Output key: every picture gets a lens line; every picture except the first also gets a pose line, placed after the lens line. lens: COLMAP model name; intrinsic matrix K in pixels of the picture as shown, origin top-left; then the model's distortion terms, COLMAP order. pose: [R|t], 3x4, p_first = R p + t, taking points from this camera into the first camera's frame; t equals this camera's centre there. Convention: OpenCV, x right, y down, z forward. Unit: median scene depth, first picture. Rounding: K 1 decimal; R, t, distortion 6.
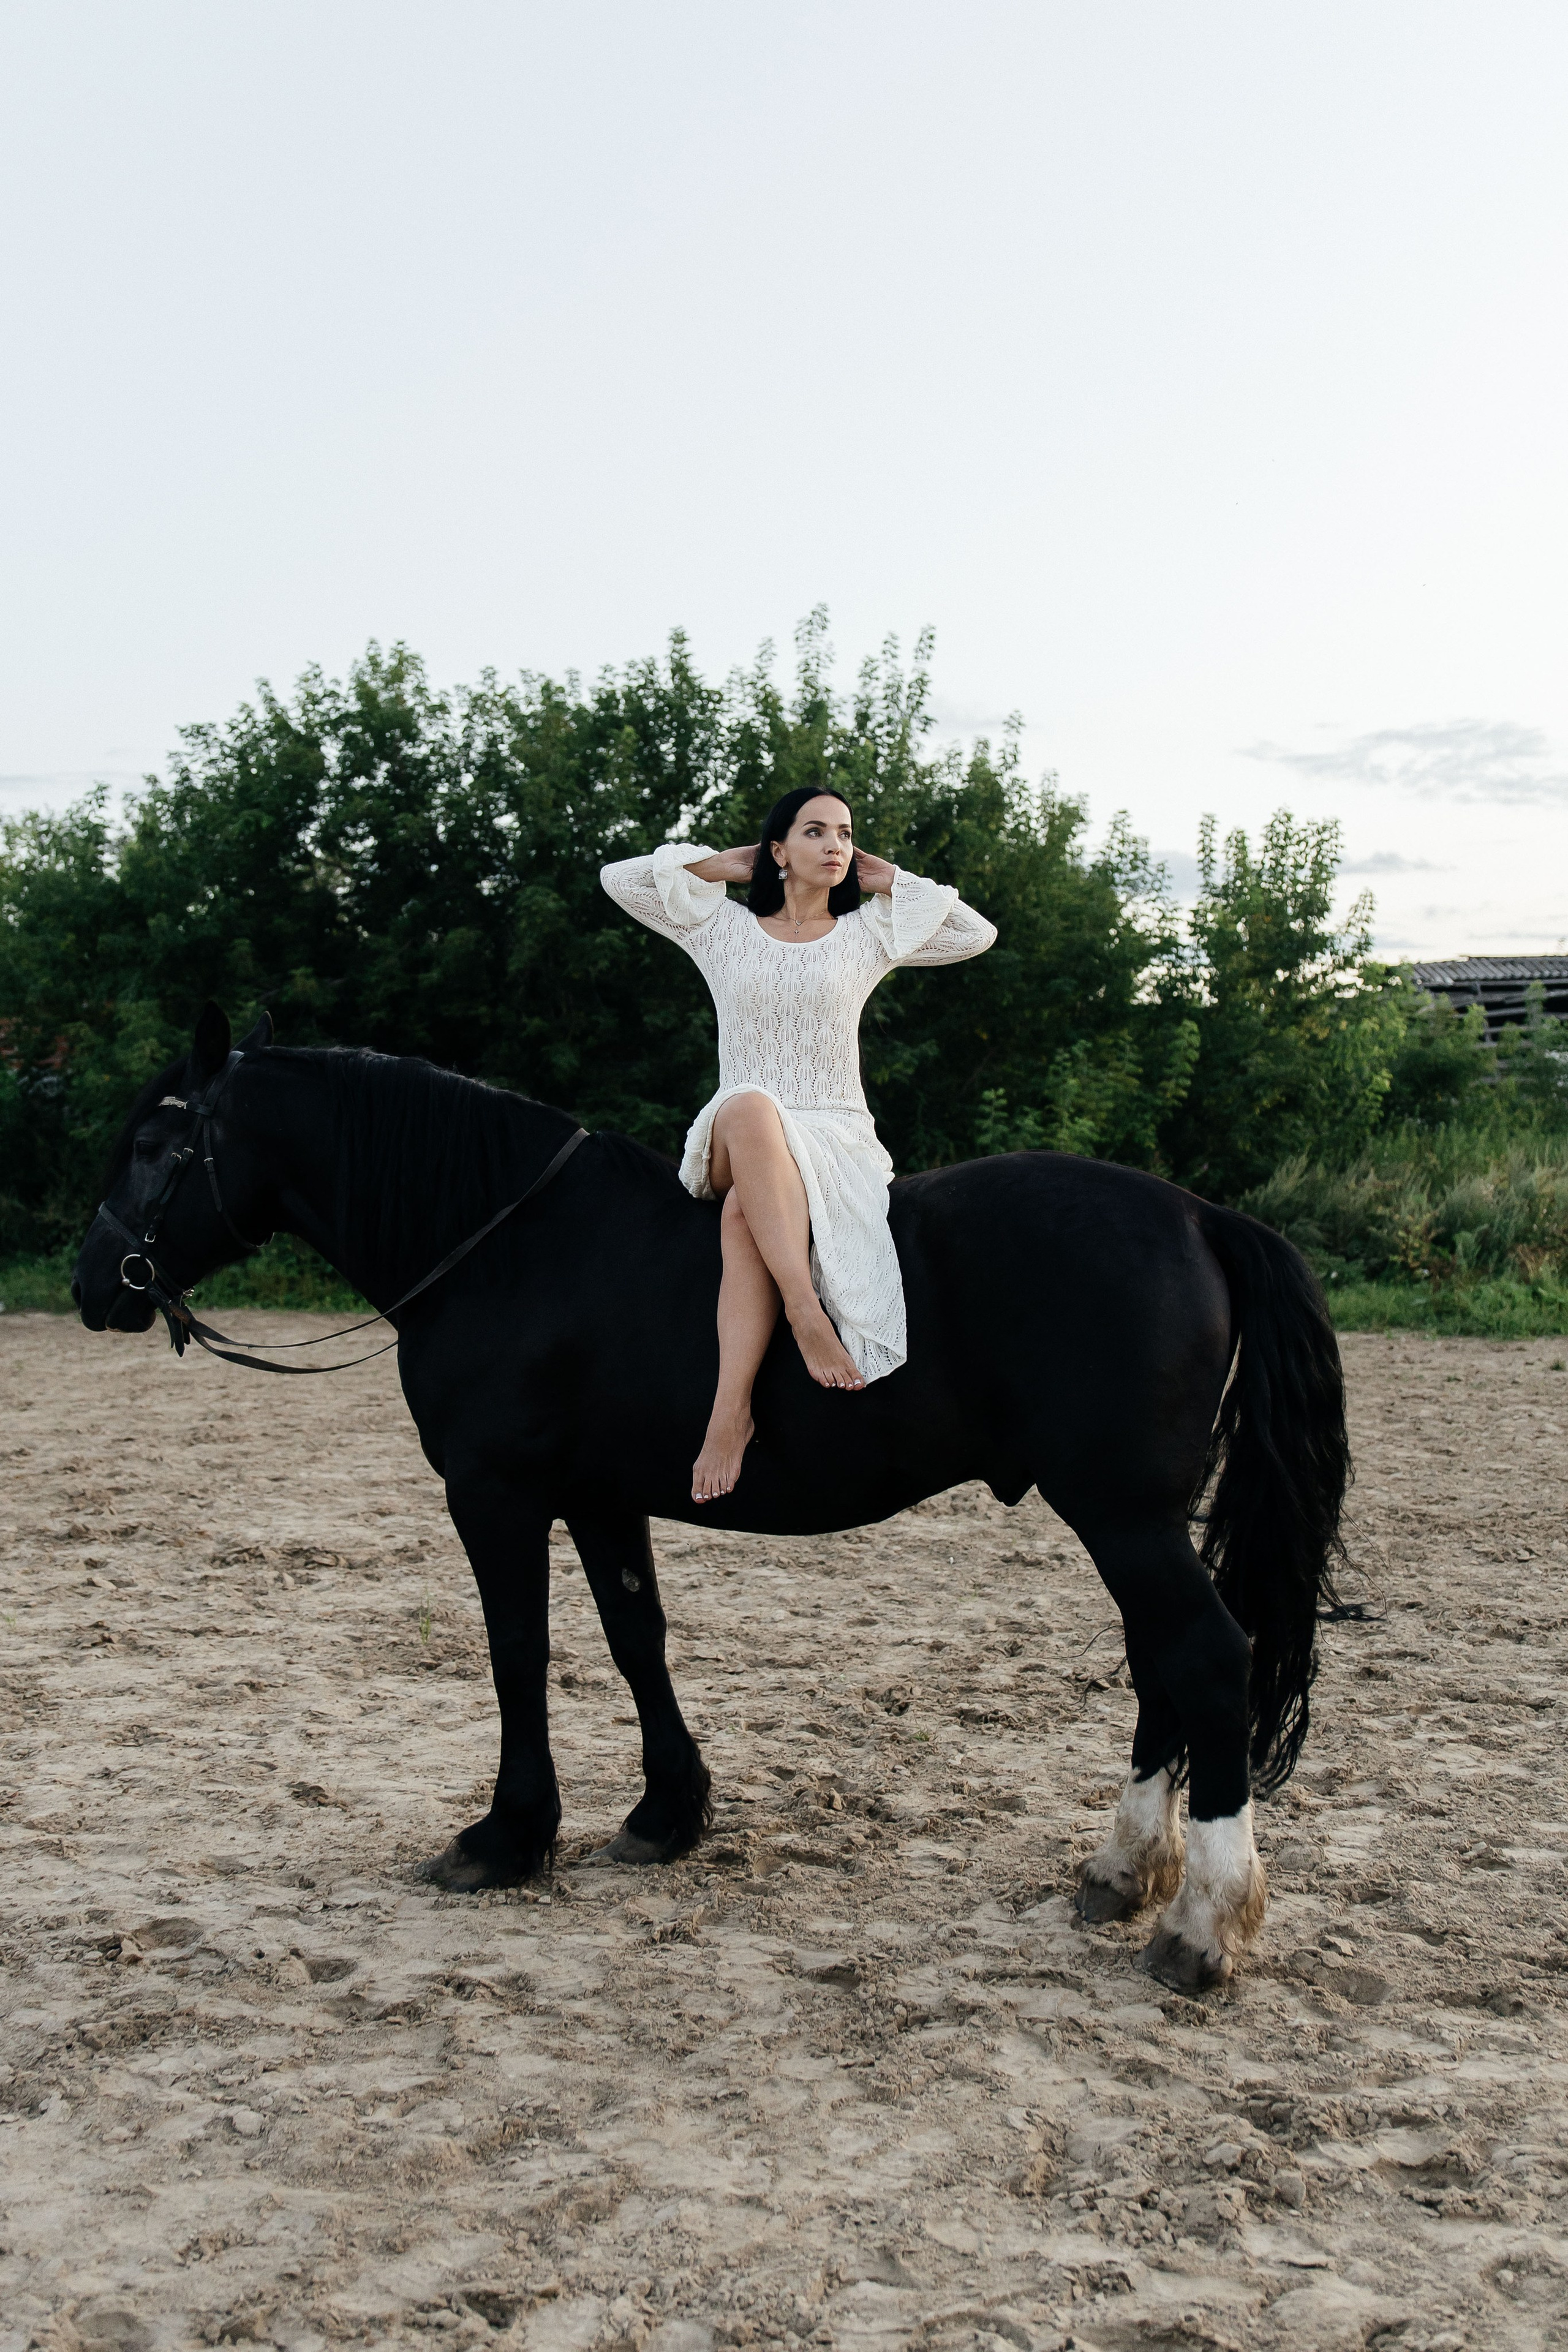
lens RADIAL K [[2244.3, 0, 770.3], [0, 2244.3, 1194.7], [0, 0, 1]] dist [0.019541, 0.000000]
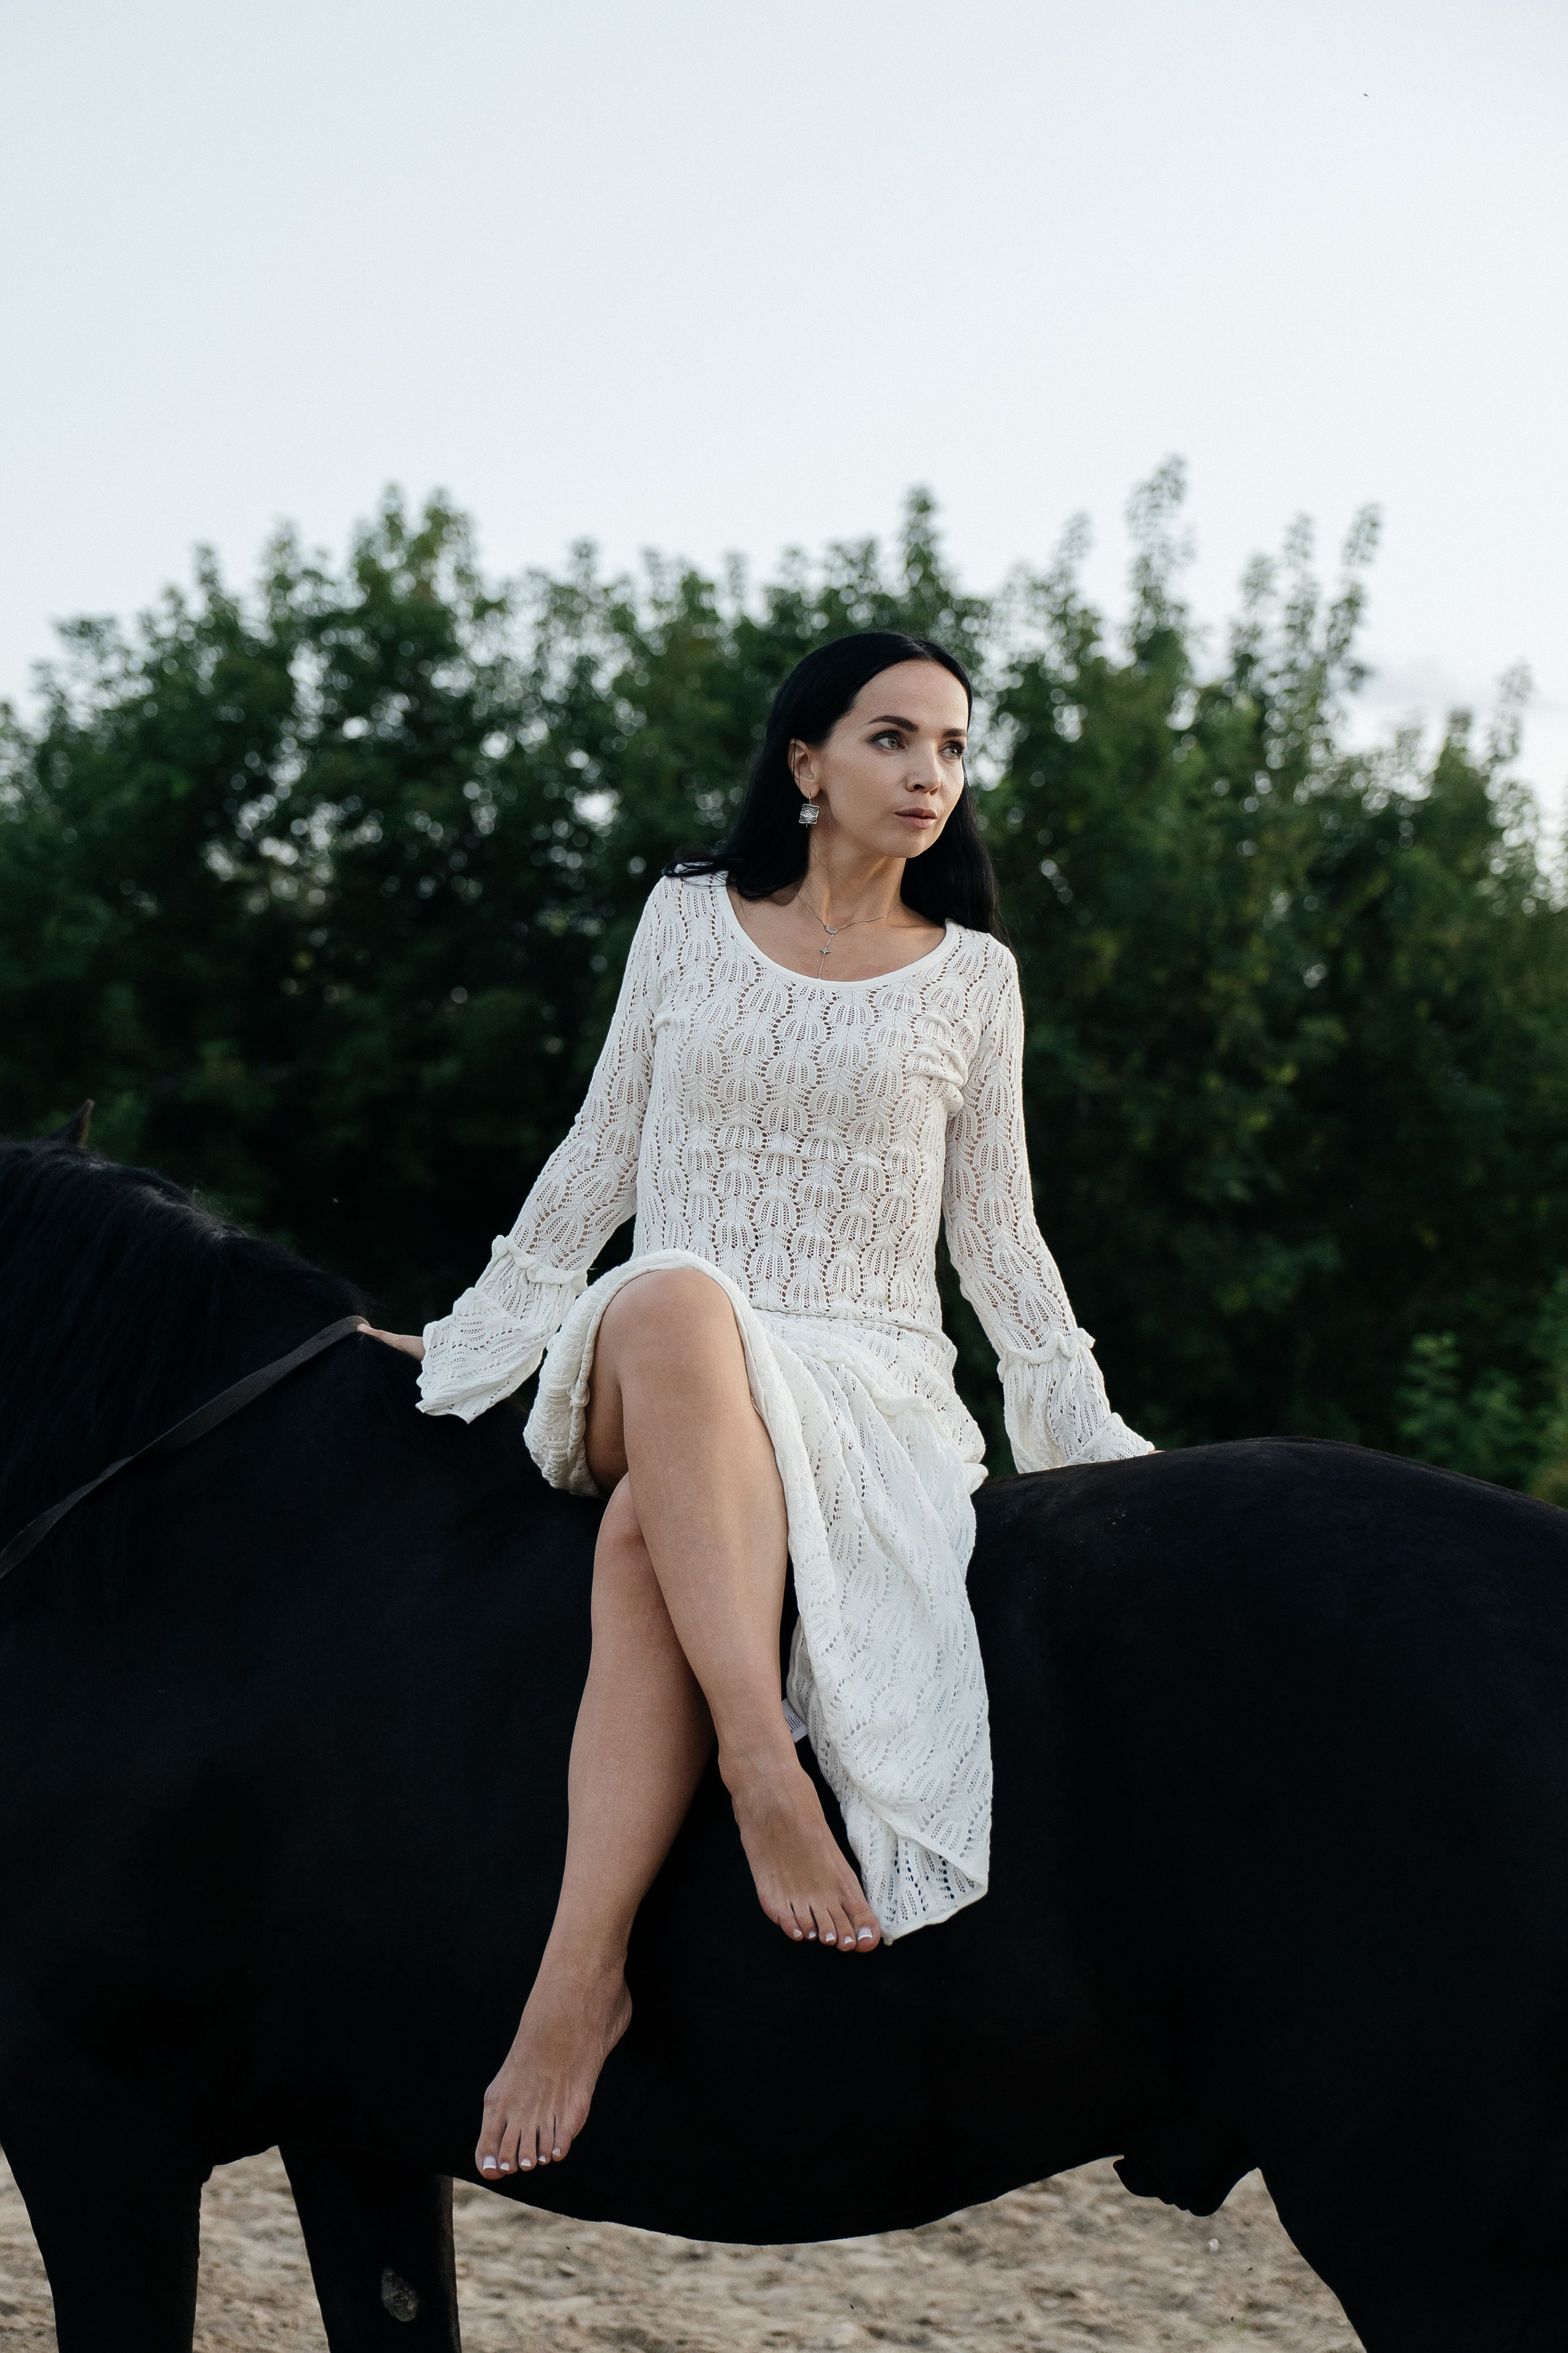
lens RADIAL K [[3653.9, 0, 792.5], [0, 3653.9, 1161.8], [0, 0, 1]] dist [-0.007473, 0.000000]
pose [[0.992439, 0.061603, -0.106162, 0.034789], [-0.070805, 0.993844, -0.085214, -0.002375], [0.100259, 0.092087, 0.990691, 0.099383]]
